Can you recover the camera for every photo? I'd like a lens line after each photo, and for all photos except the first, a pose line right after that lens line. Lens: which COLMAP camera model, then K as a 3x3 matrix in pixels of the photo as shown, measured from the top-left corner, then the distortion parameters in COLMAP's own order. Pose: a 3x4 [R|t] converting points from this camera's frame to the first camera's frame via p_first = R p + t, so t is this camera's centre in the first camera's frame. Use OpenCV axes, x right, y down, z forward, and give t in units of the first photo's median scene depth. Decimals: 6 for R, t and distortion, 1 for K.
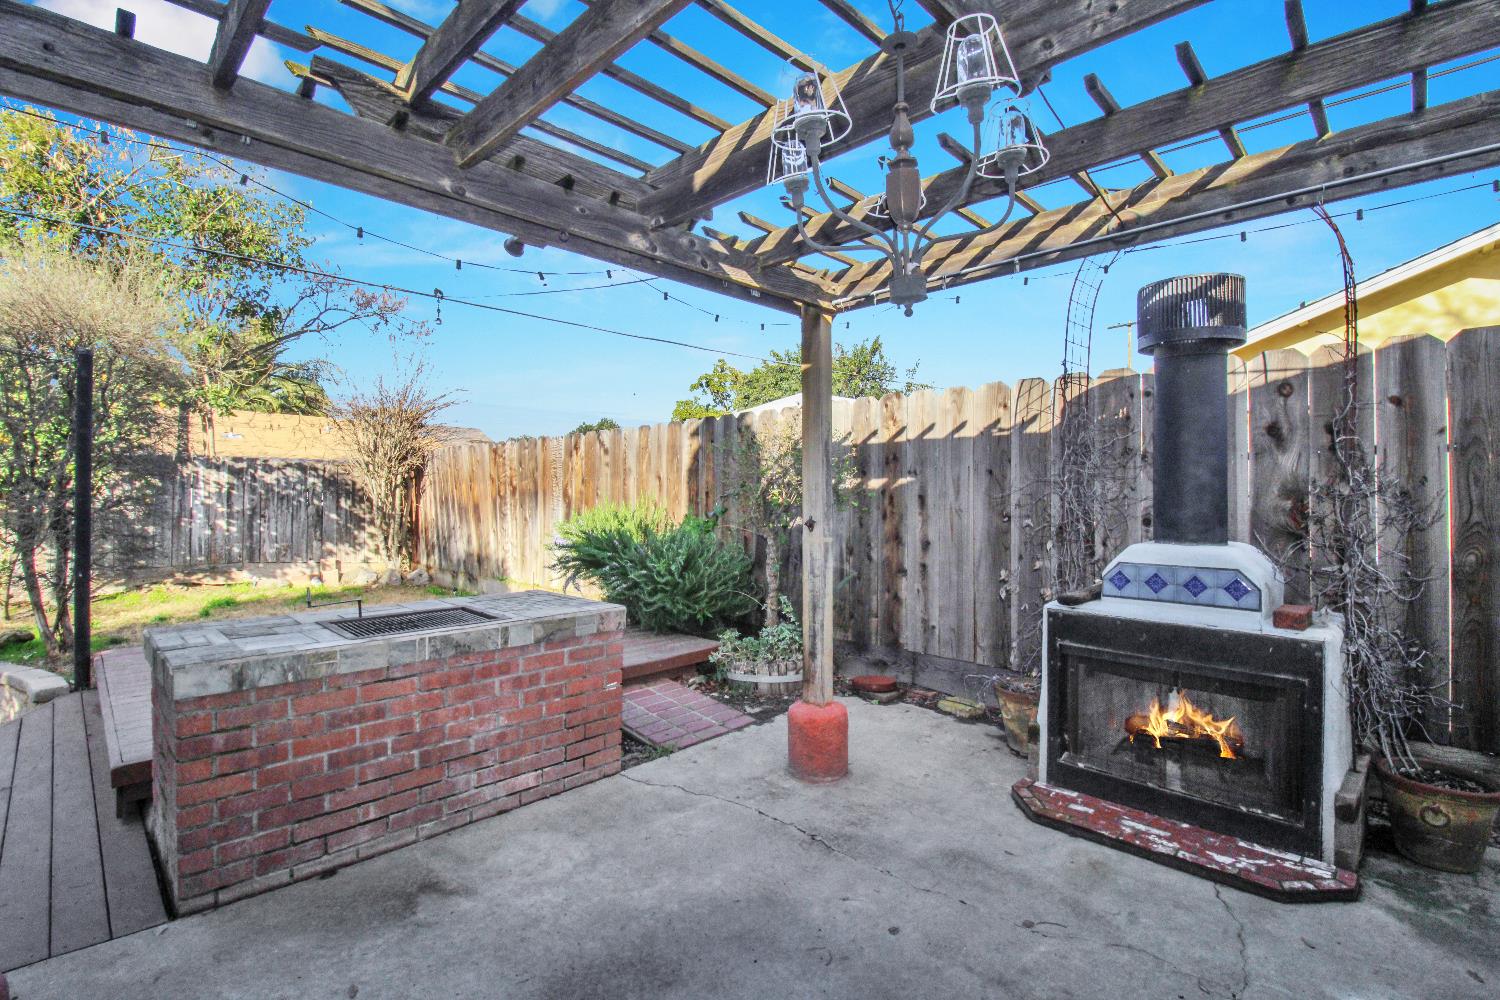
lens RADIAL K [[694.3, 0, 755.9], [0, 694.3, 491.6], [0, 0, 1]] dist [0.001585, -0.014011]
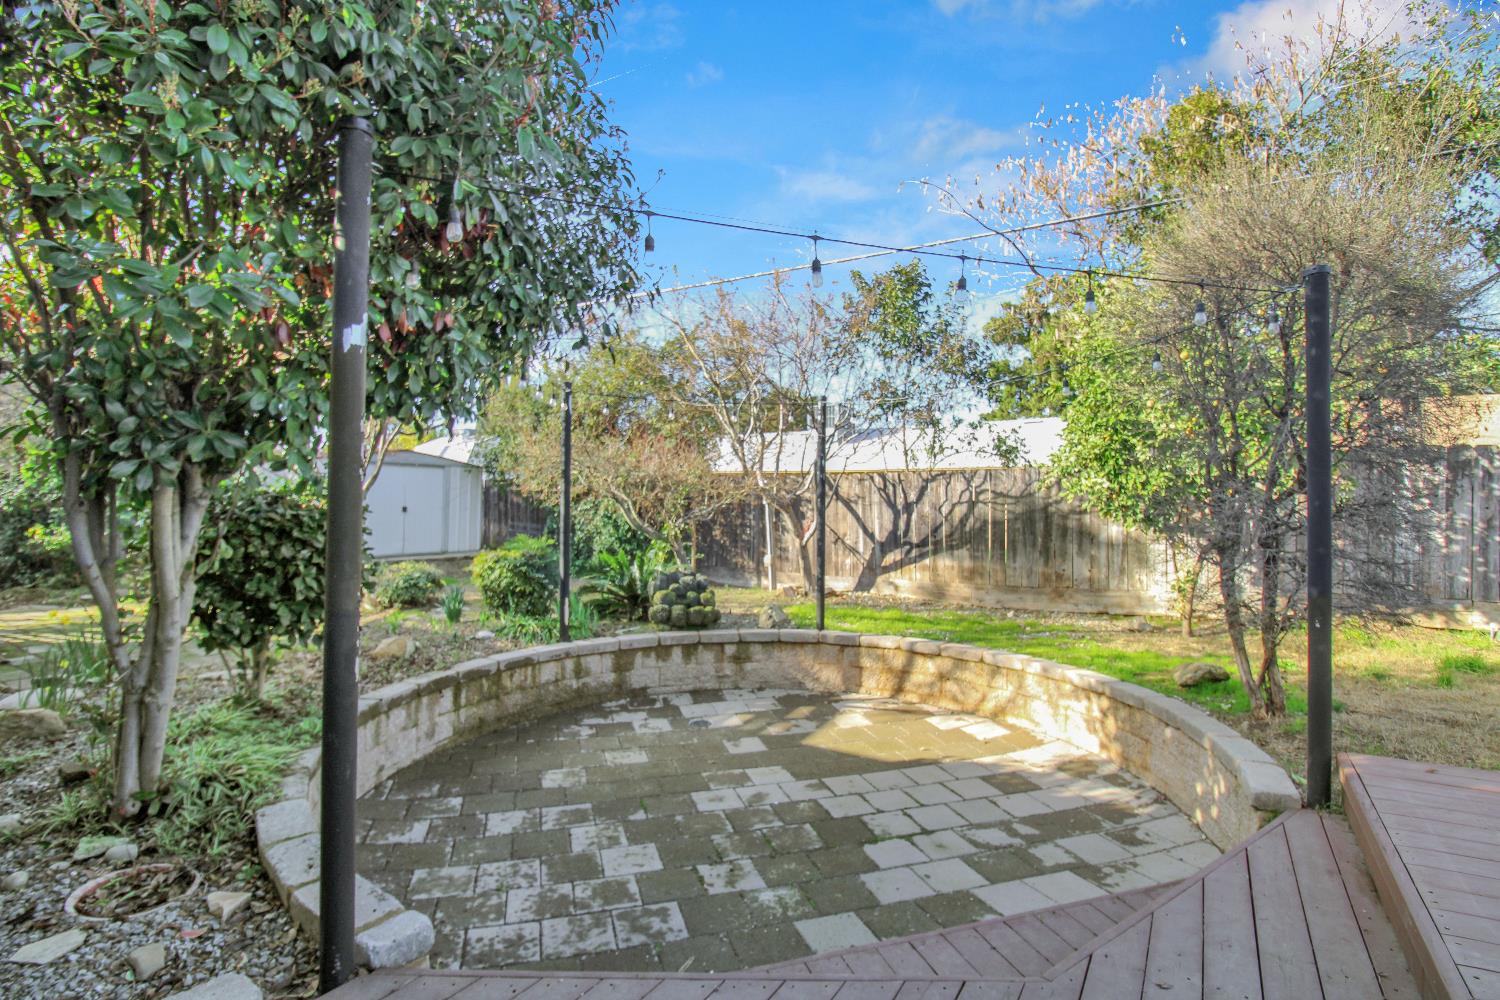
lens RADIAL K [[694.3, 0, 755.9], [0, 694.3, 491.6], [0, 0, 1]] dist [0.001585, -0.014011]
pose [[0.202675, -0.022715, -0.978982, -0.297021], [0.014643, 0.999689, -0.020164, 0.001279], [0.979136, -0.010249, 0.202945, 0.234342]]
